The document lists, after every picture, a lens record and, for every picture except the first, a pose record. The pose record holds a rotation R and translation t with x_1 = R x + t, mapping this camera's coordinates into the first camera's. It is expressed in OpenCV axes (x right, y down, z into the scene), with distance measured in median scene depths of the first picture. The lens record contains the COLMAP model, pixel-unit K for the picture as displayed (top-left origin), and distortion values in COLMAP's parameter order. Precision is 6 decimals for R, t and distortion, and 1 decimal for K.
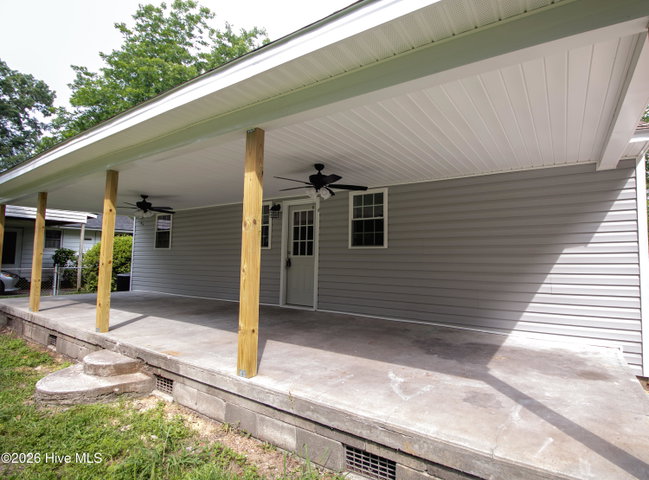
lens RADIAL K [[338.0, 0, 326.9], [0, 338.0, 240.4], [0, 0, 1]] dist [0.000530, 0.000221]
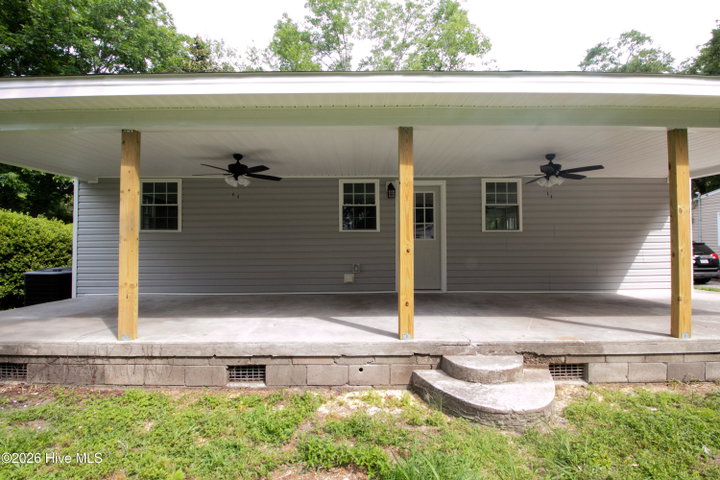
lens RADIAL K [[351.8, 0, 361.0], [0, 351.8, 238.5], [0, 0, 1]] dist [-0.005511, -0.001552]
pose [[0.826208, -0.006307, 0.563330, -0.934704], [-0.017356, 0.999178, 0.036641, 0.012094], [-0.563098, -0.040050, 0.825419, 0.316509]]
